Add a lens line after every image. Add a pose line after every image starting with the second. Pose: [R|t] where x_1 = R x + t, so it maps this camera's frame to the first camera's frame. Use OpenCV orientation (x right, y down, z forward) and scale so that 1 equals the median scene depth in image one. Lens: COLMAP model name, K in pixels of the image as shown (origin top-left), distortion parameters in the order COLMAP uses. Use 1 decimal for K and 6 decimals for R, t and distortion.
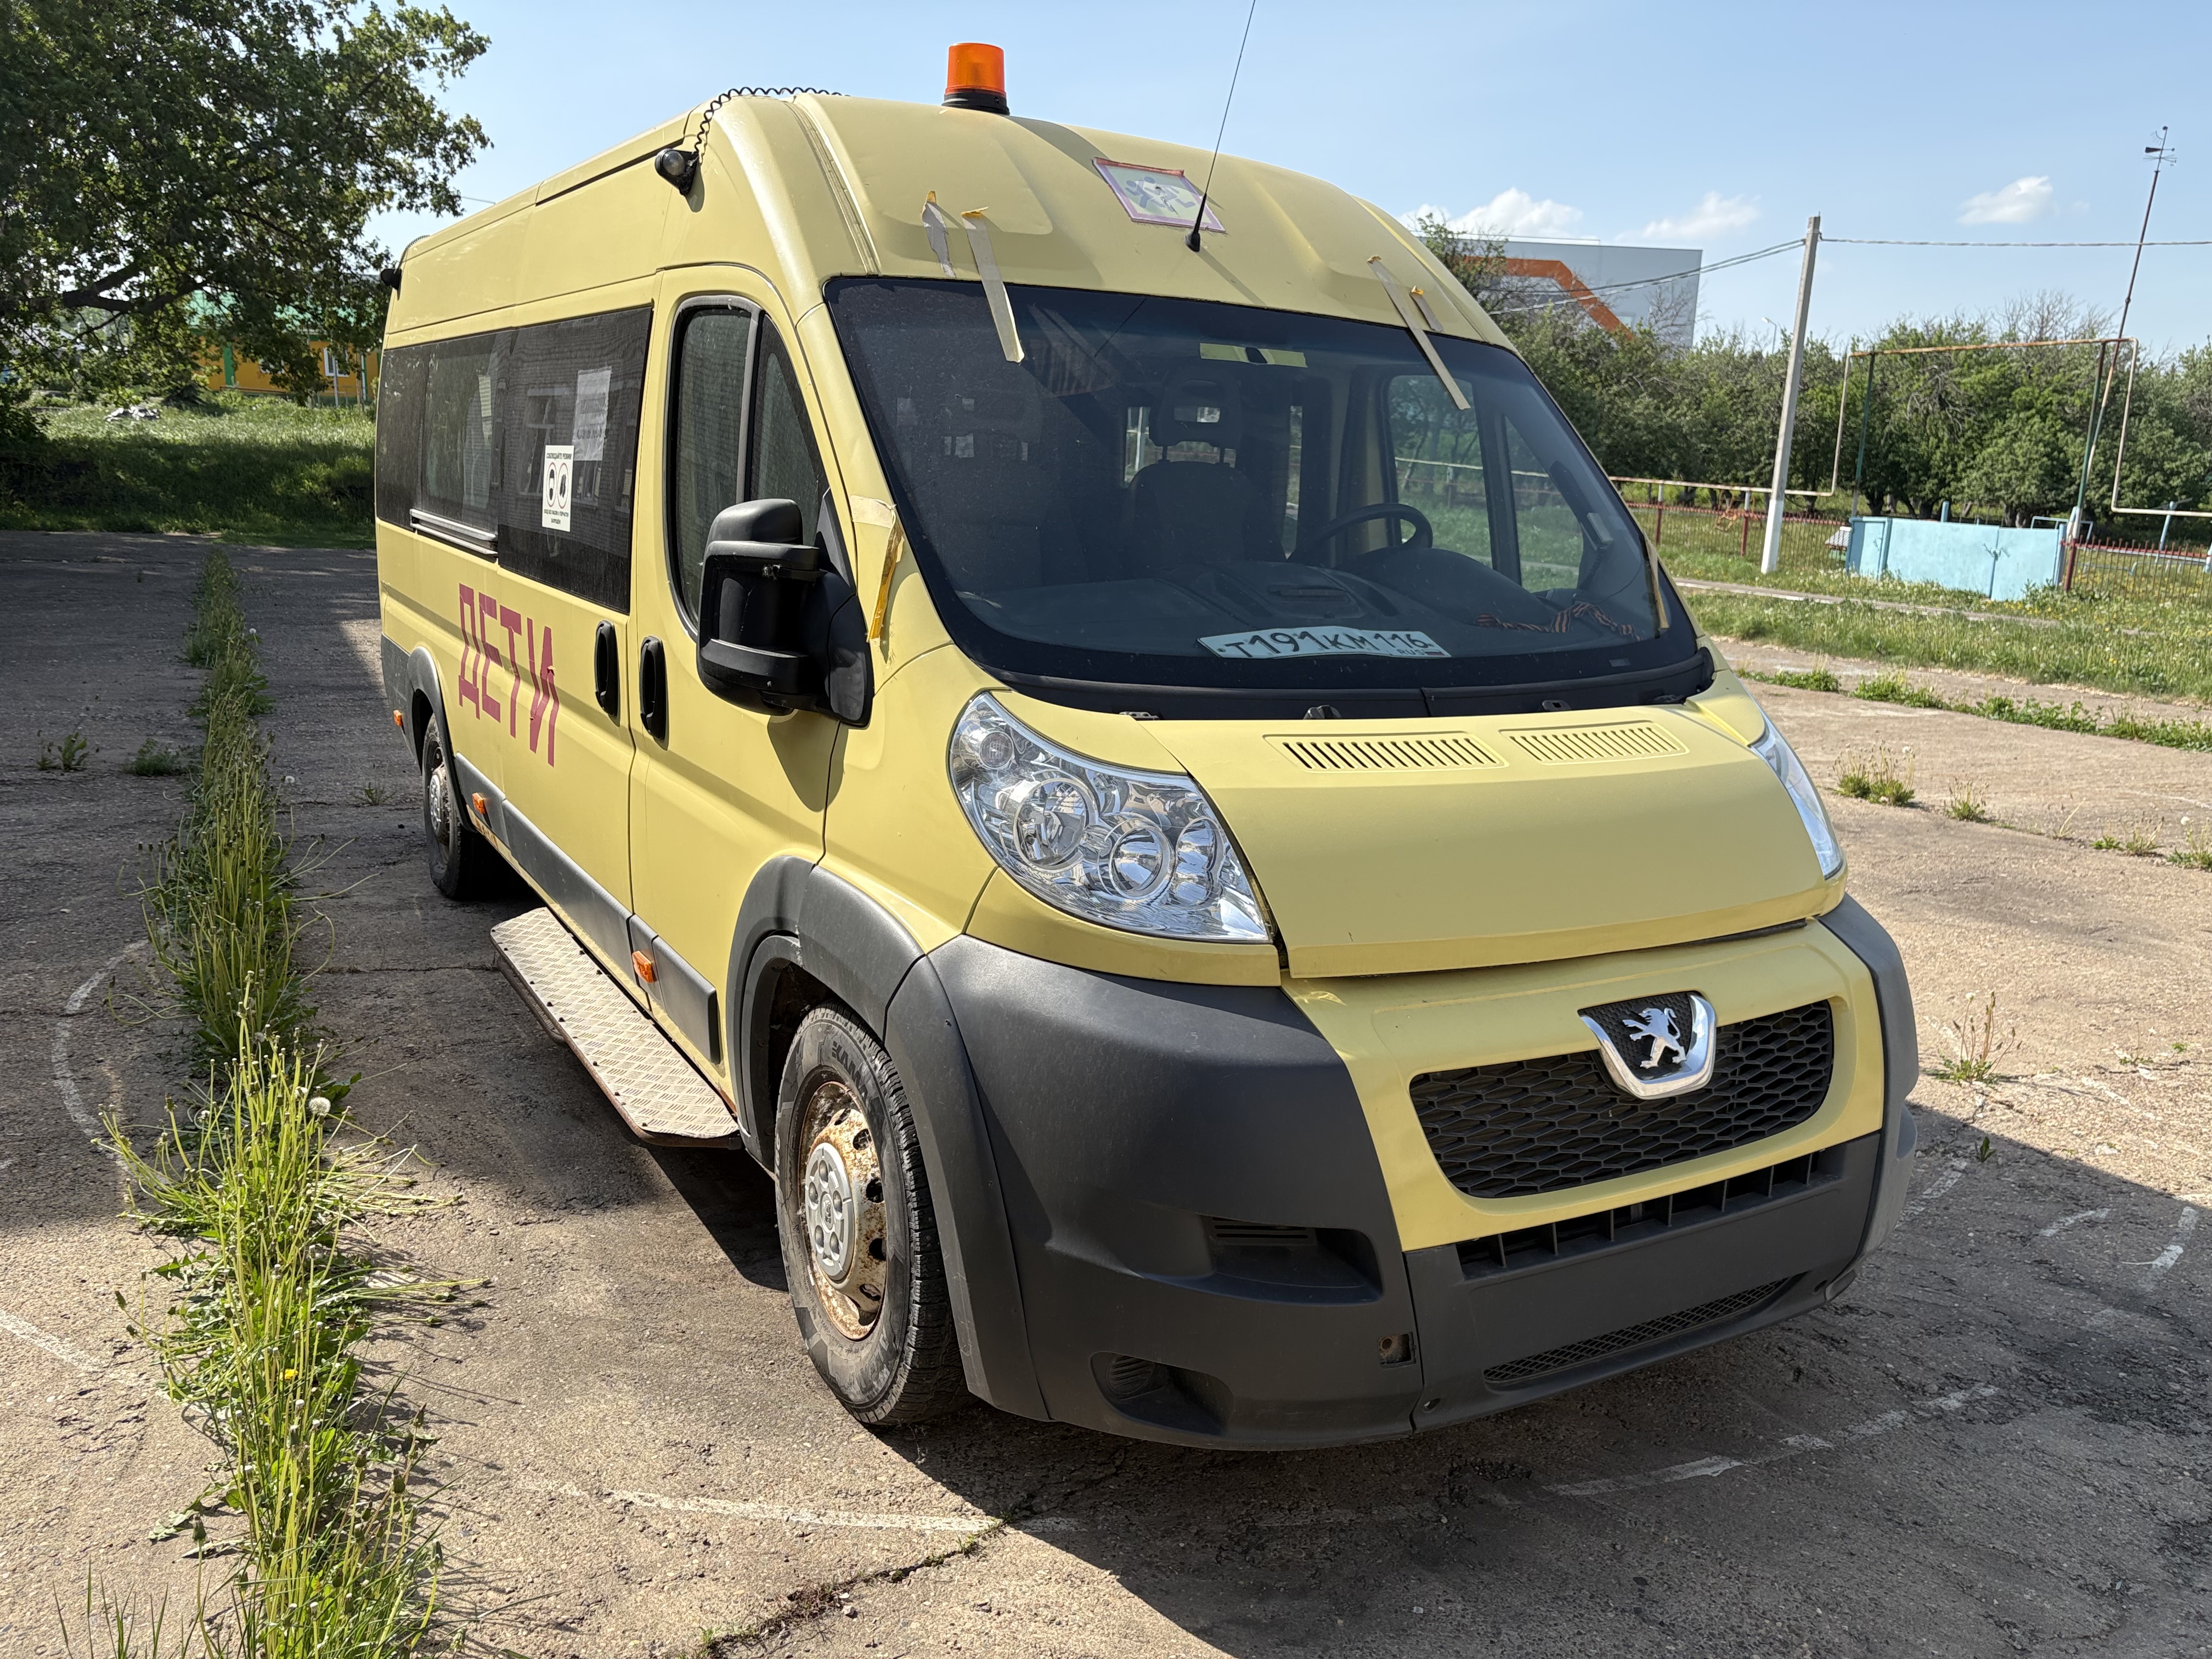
lens RADIAL K [[1664.1, 0, 1104.8], [0, 1664.1, 848.9], [0, 0, 1]] dist [0.026967, -0.032092]
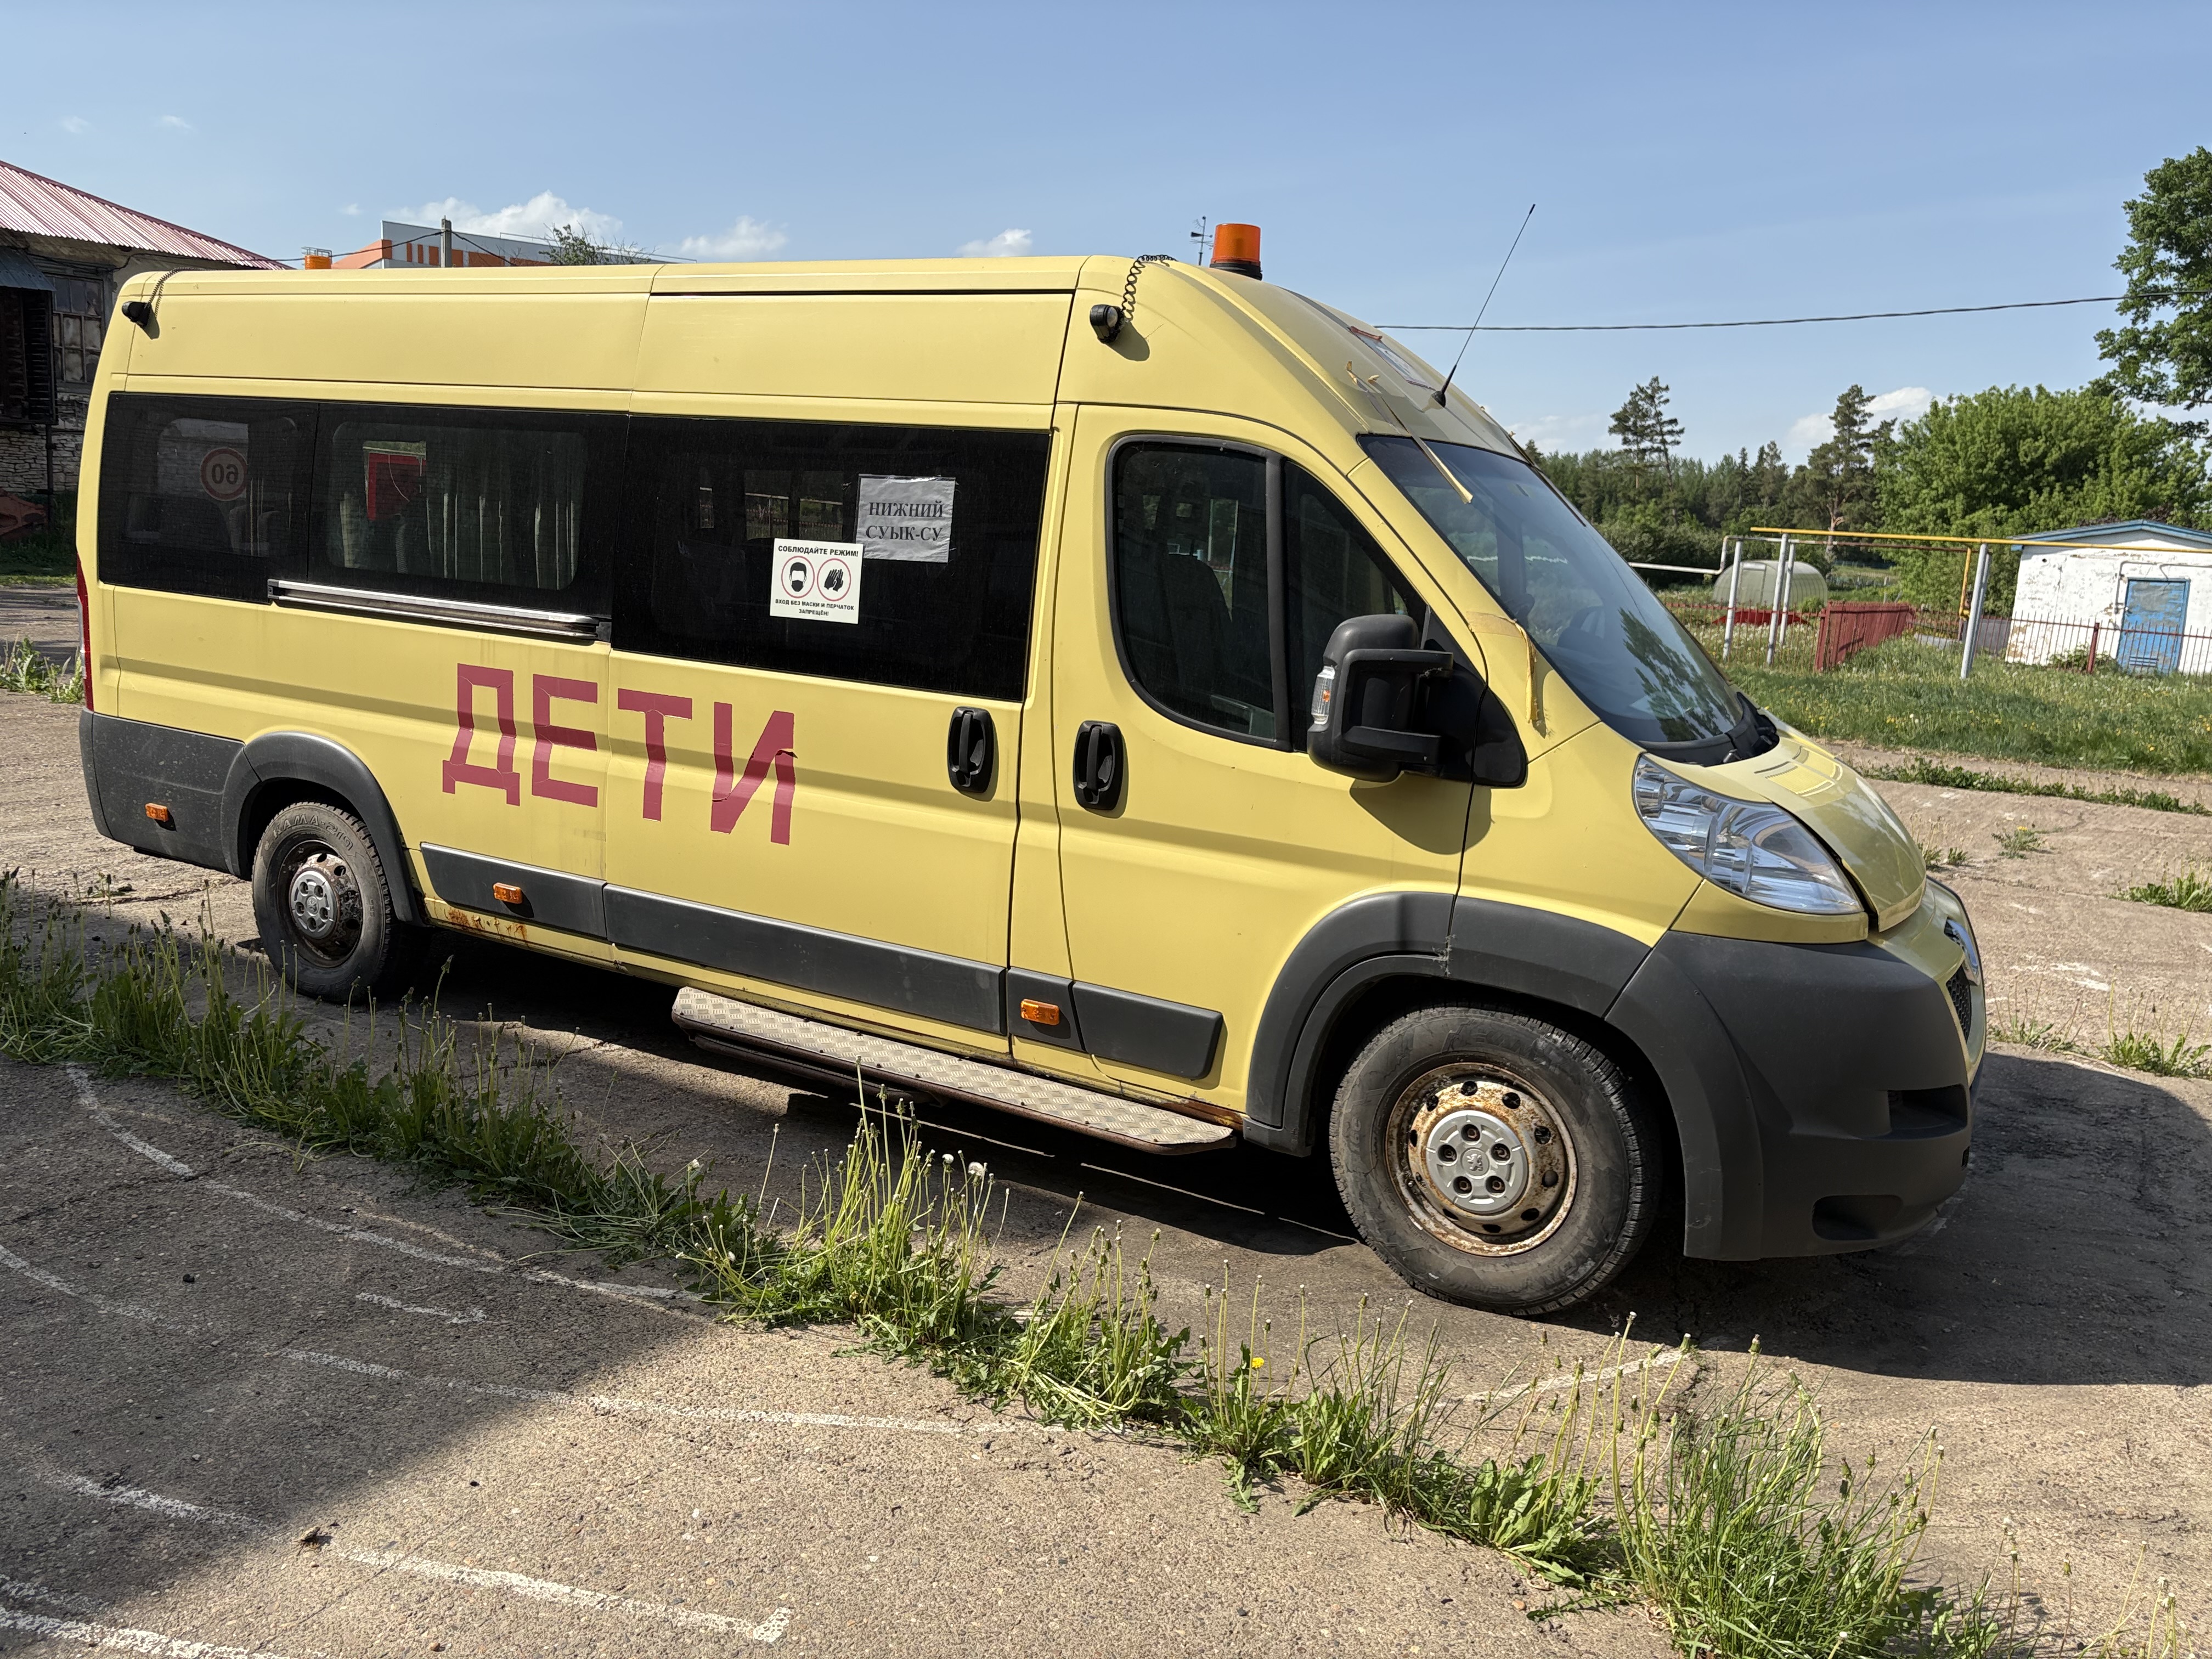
lens RADIAL K [[1664.1, 0, 1113.9], [0, 1664.1, 815.2], [0, 0, 1]] dist [0.026967, -0.032092]
pose [[0.874914, -0.081519, 0.477367, -0.872611], [0.092270, 0.995734, 0.000927, -0.067277], [-0.475406, 0.043235, 0.878703, -0.011359]]
